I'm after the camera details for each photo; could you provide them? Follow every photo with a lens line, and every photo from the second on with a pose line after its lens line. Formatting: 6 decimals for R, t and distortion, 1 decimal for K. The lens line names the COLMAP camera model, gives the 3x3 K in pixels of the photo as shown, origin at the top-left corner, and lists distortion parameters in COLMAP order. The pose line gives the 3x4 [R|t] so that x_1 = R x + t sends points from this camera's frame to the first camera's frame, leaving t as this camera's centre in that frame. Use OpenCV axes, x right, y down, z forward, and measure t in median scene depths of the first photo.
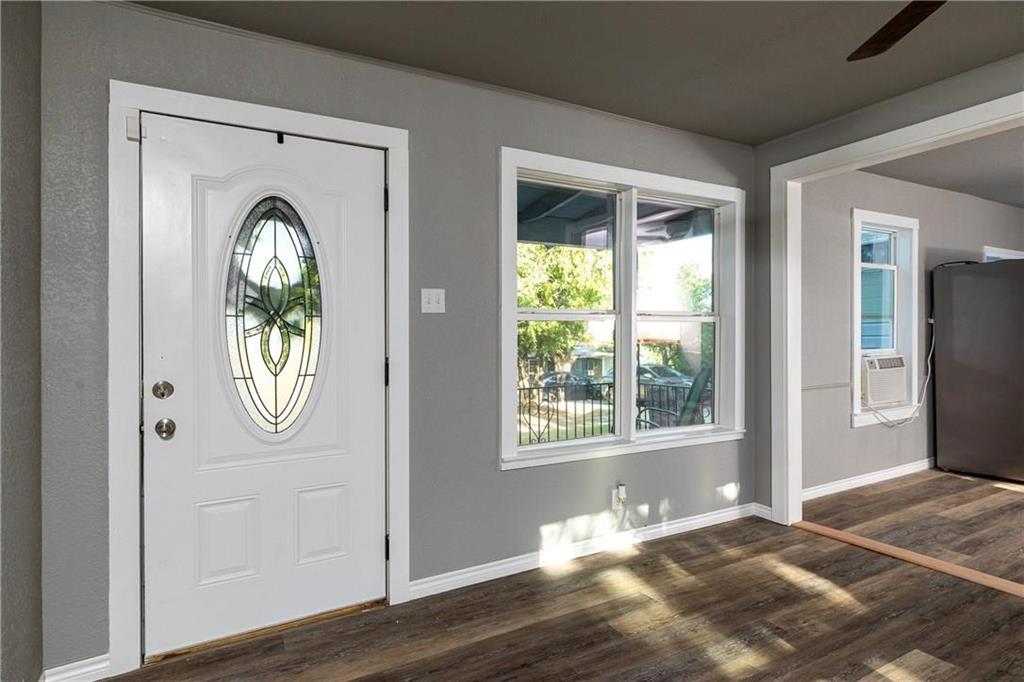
lens RADIAL K [[539.3, 0, 517.0], [0, 539.3, 331.7], [0, 0, 1]] dist [0.006469, -0.000826]
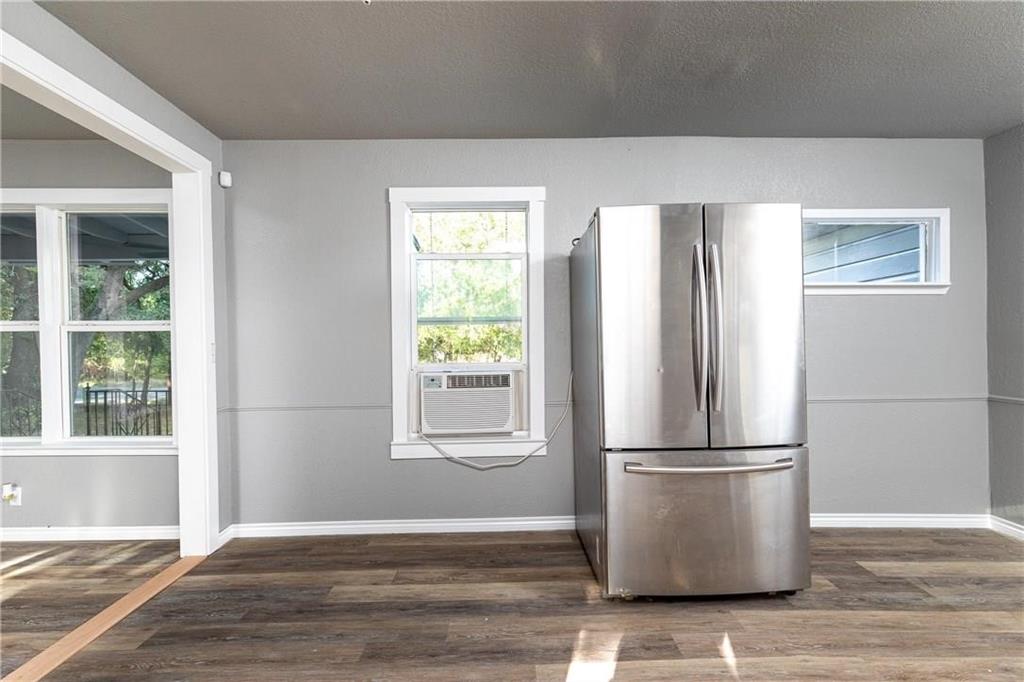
lens RADIAL K [[456.8, 0, 511.8], [0, 456.8, 340.0], [0, 0, 1]] dist [0.007643, -0.001888]
pose [[0.887497, 0.004958, -0.460788, 1.564046], [0.000987, 0.999919, 0.012659, -0.013845], [0.460813, -0.011689, 0.887420, 0.677943]]
